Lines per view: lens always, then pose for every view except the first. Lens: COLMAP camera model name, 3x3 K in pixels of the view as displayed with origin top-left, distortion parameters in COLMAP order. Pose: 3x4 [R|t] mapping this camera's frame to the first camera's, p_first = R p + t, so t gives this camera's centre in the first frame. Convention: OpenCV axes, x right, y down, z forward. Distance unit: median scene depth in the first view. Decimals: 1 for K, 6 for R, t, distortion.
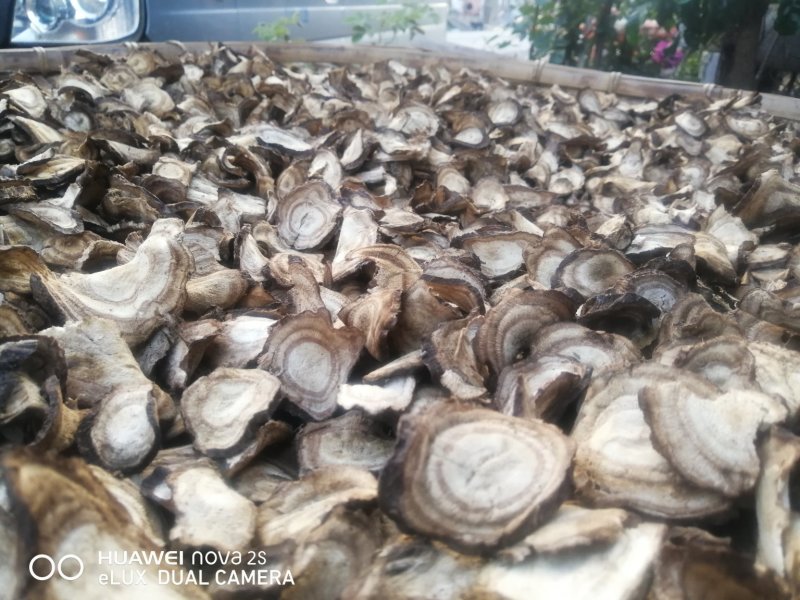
lens RADIAL K [[629.8, 0, 402.2], [0, 629.8, 299.3], [0, 0, 1]] dist [0.002502, -0.010508]
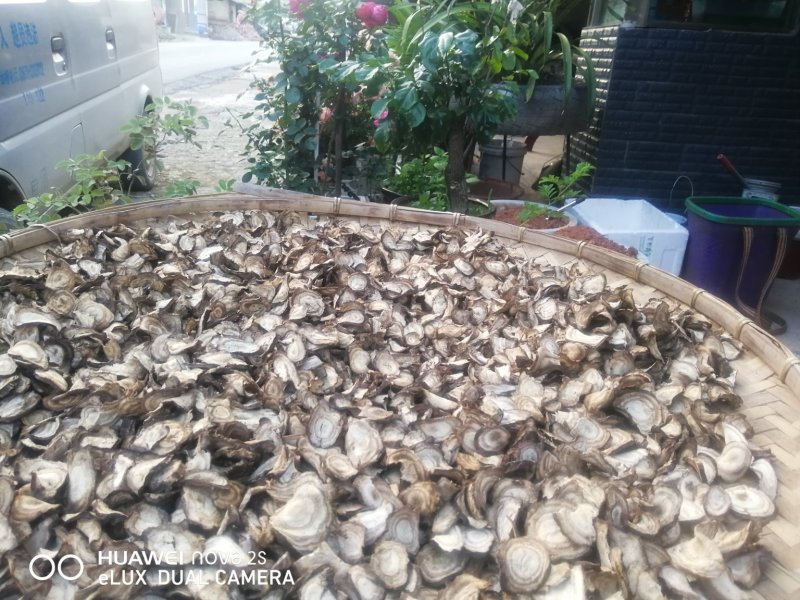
lens RADIAL K [[629.8, 0, 402.2], [0, 629.8, 299.3], [0, 0, 1]] dist [0.002502, -0.010508]
pose [[0.897619, -0.153463, 0.413195, -0.740219], [0.154559, 0.987497, 0.031000, -0.594031], [-0.412786, 0.036037, 0.910115, -0.777604]]
